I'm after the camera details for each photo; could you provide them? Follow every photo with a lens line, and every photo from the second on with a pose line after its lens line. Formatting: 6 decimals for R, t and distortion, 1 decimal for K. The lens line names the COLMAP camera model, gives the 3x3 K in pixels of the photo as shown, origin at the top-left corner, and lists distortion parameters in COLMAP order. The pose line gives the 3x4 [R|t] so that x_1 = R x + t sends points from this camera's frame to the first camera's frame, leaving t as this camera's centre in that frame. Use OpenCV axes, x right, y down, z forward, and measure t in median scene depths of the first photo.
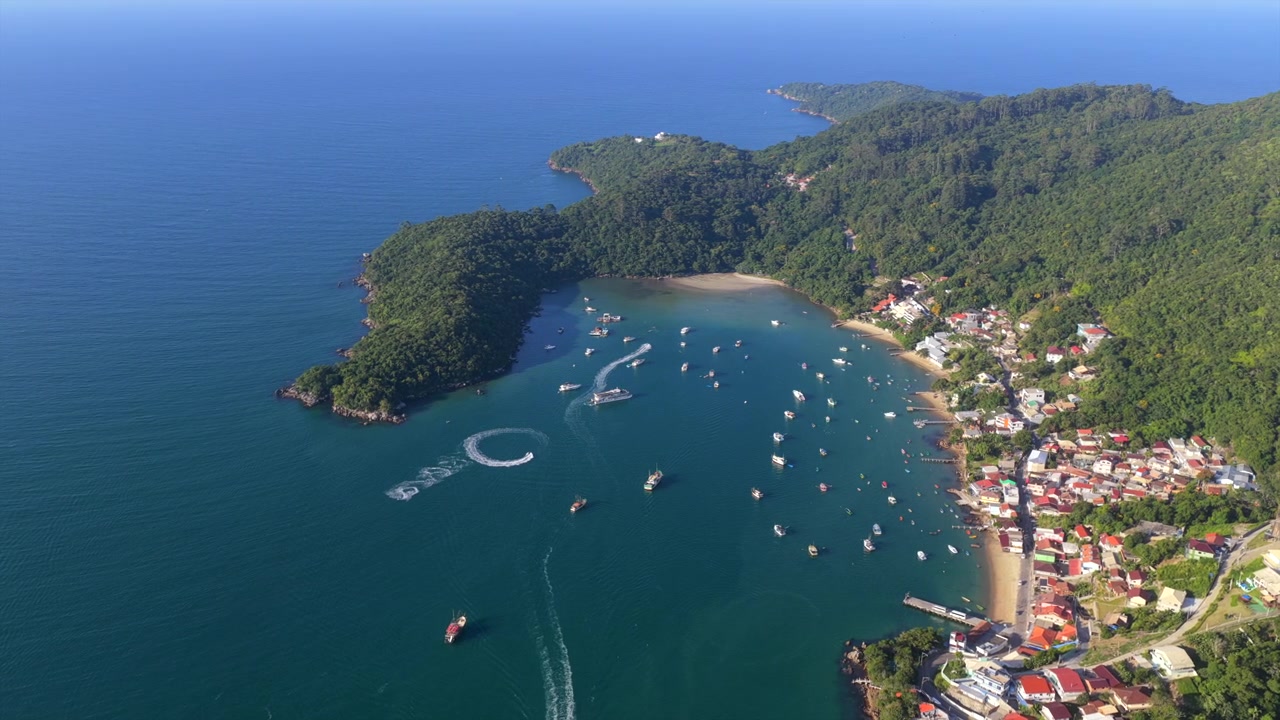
lens RADIAL K [[1112.7, 0, 638.6], [0, 1112.7, 360.6], [0, 0, 1]] dist [0.004727, 0.016742]
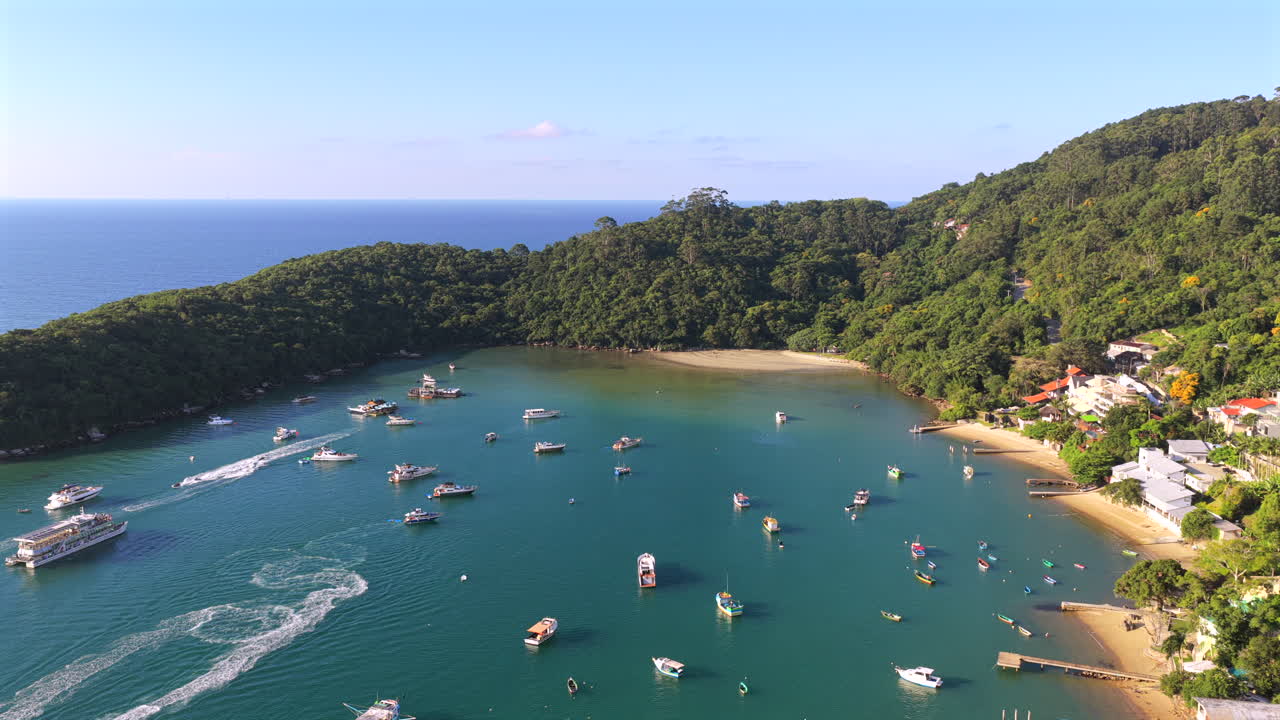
lens RADIAL K [[1112.7, 0, 642.1], [0, 1112.7, 358.3], [0, 0, 1]] dist [0.004727, 0.016742]
pose [[0.967045, 0.043448, -0.250870, 0.170399], [-0.087628, 0.981932, -0.167725, 0.019344], [0.239050, 0.184181, 0.953380, 0.552775]]
